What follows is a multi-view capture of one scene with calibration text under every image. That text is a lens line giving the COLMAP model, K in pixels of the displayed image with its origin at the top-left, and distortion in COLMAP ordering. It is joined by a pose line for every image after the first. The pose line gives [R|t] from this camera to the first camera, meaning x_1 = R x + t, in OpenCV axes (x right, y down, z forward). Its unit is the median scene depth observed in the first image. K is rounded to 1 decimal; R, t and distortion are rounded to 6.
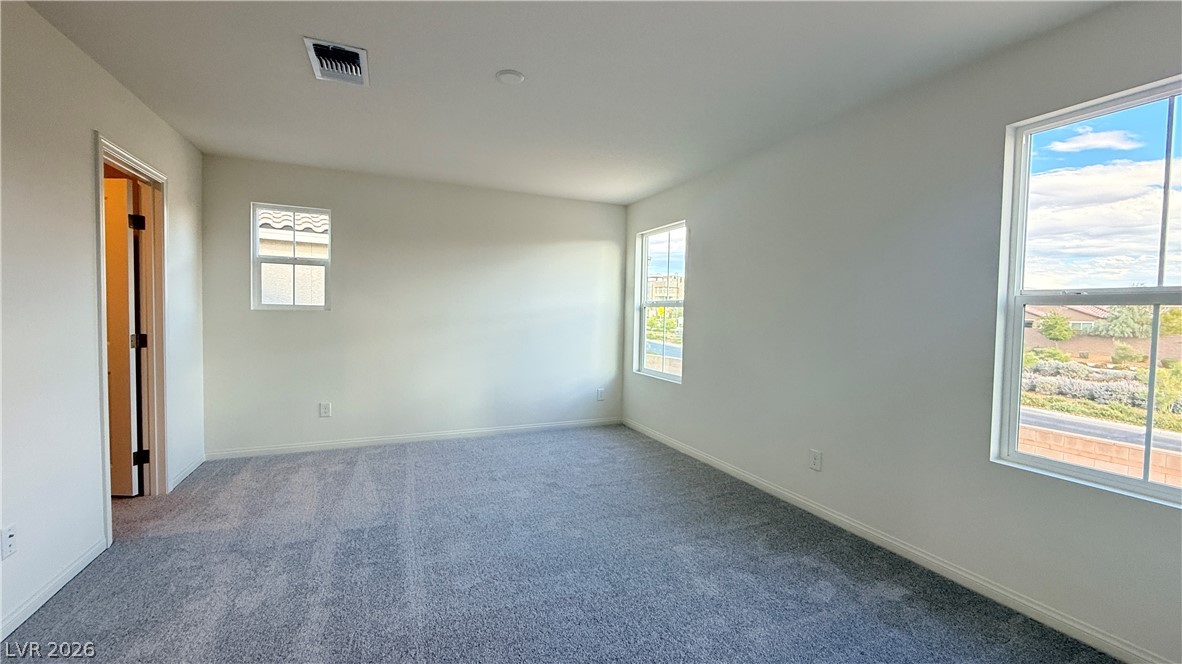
lens RADIAL K [[468.9, 0, 593.2], [0, 468.9, 329.9], [0, 0, 1]] dist [0.002092, -0.000928]
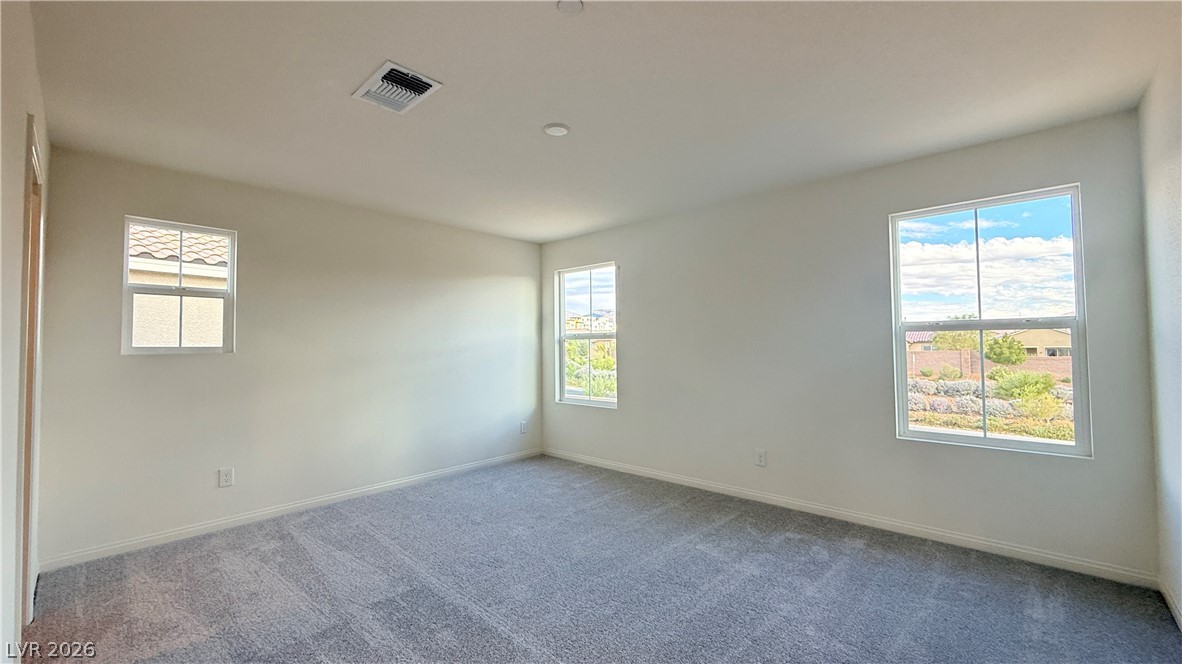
lens RADIAL K [[468.9, 0, 585.8], [0, 468.9, 329.6], [0, 0, 1]] dist [0.002092, -0.000928]
pose [[0.917765, -0.014772, 0.396848, -0.342550], [0.042711, 0.997183, -0.061657, -0.004963], [-0.394819, 0.073536, 0.915811, 0.010765]]
